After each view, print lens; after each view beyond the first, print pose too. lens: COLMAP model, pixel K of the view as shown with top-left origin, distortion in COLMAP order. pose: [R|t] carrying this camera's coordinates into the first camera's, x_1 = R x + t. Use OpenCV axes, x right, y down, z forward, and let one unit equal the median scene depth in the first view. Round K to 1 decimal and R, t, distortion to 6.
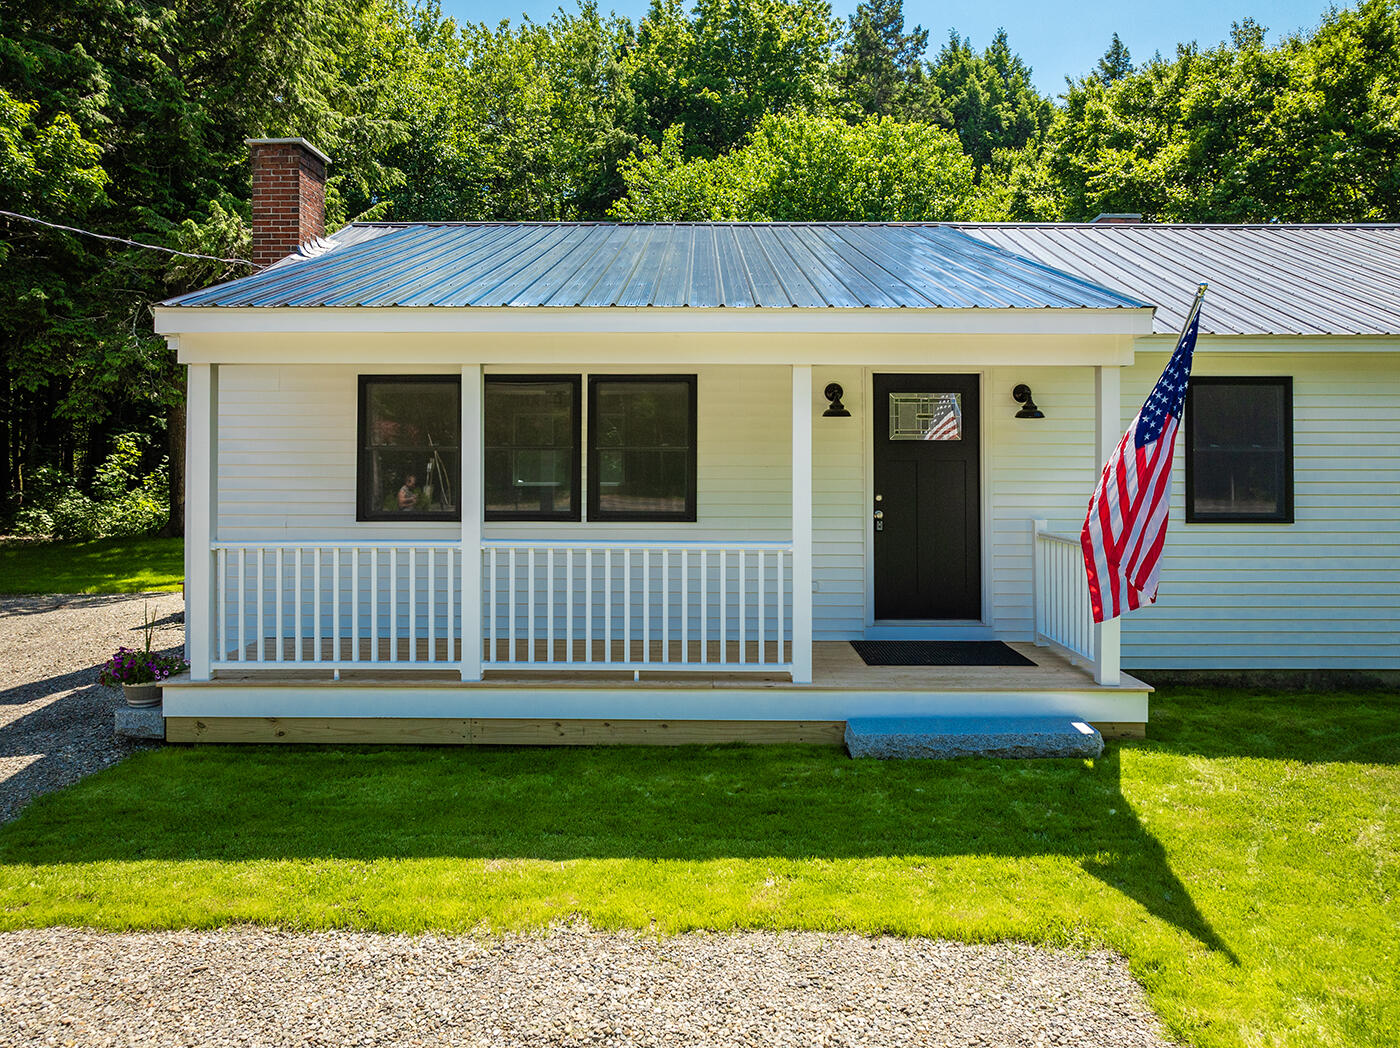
lens RADIAL K [[1043.8, 0, 704.9], [0, 1043.8, 442.3], [0, 0, 1]] dist [-0.016478, 0.003209]
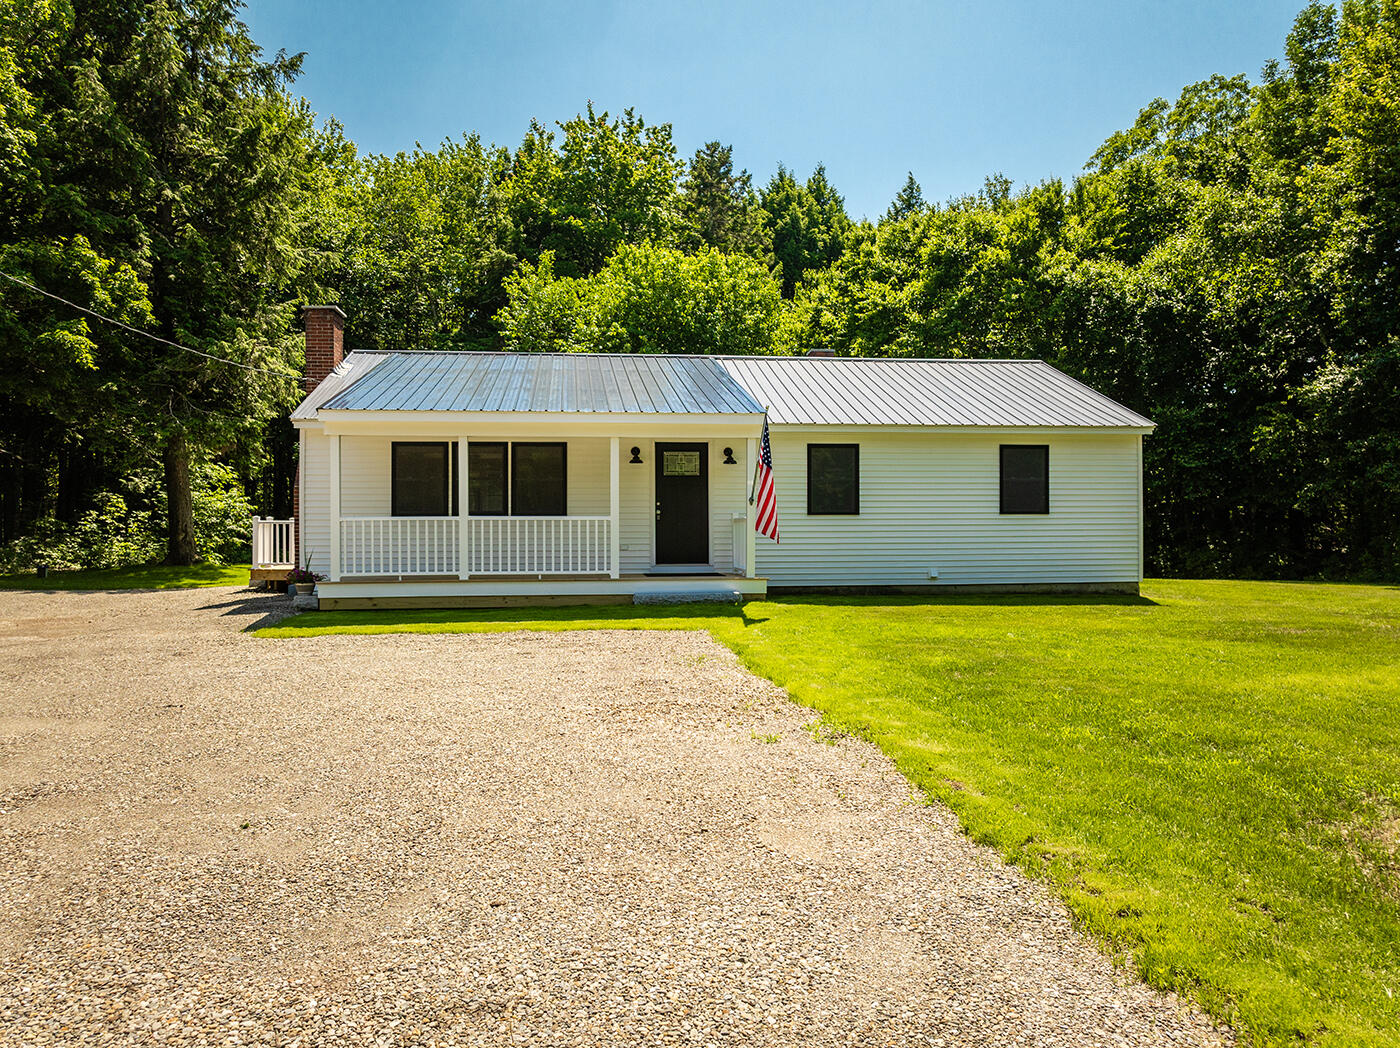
lens RADIAL K [[1001.5, 0, 700.0], [0, 1001.5, 524.0], [0, 0, 1]] dist [-0.004218, -0.000722]
pose [[0.992164, -0.005706, 0.124810, 0.001516], [0.004980, 0.999969, 0.006126, 0.021615], [-0.124841, -0.005456, 0.992162, -0.247429]]
